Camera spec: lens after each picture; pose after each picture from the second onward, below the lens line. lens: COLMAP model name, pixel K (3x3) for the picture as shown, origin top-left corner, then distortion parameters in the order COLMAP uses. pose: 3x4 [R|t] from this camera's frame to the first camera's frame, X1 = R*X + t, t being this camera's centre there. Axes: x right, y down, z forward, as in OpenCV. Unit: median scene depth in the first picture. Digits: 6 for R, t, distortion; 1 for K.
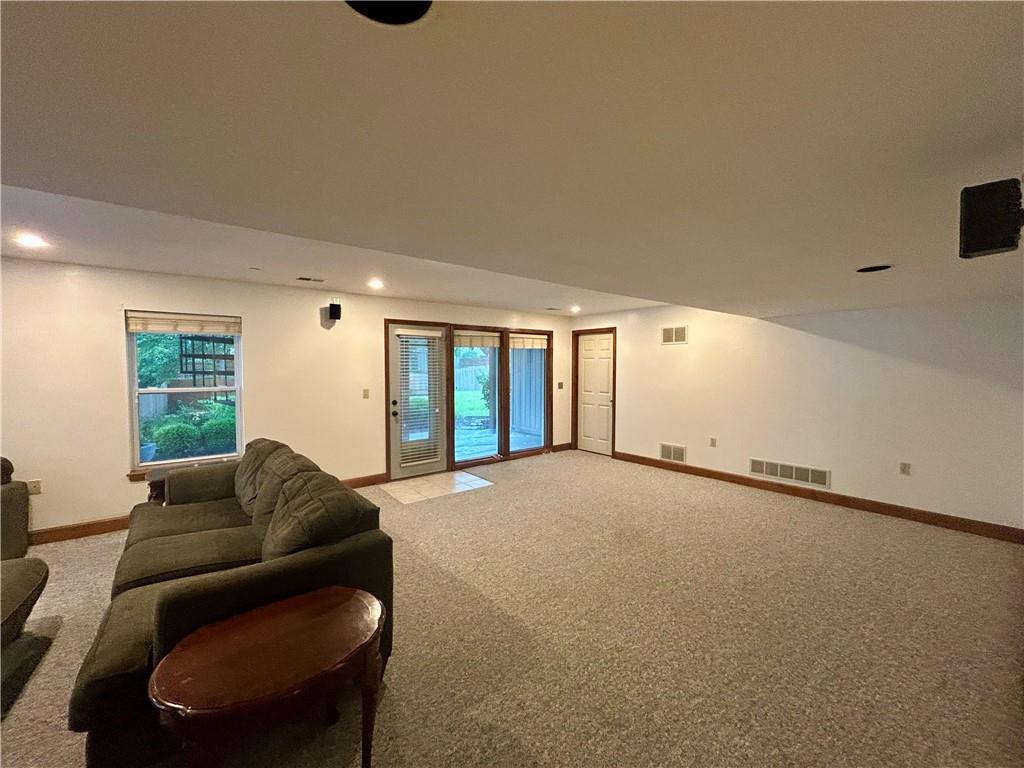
lens RADIAL K [[413.9, 0, 511.6], [0, 413.9, 382.7], [0, 0, 1]] dist [-0.001257, -0.000050]
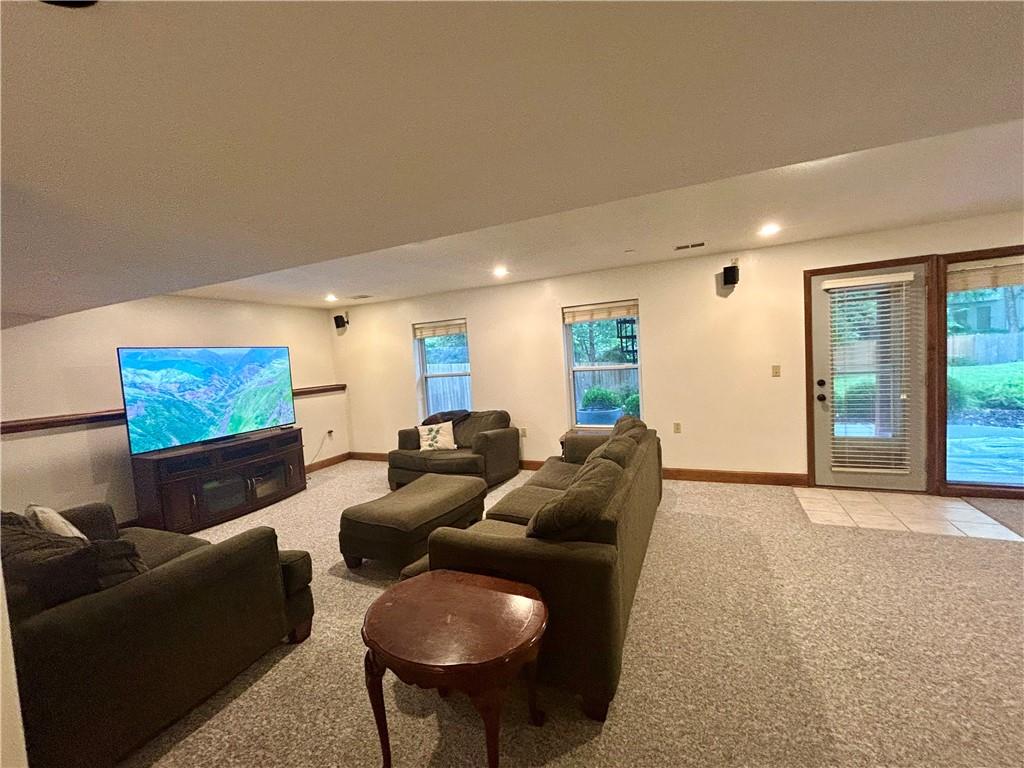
lens RADIAL K [[413.9, 0, 512.3], [0, 413.9, 381.5], [0, 0, 1]] dist [-0.001257, -0.000050]
pose [[0.459648, 0.030583, -0.887575, 0.121492], [0.031698, 0.998205, 0.050811, -0.009470], [0.887536, -0.051489, 0.457853, 0.177850]]
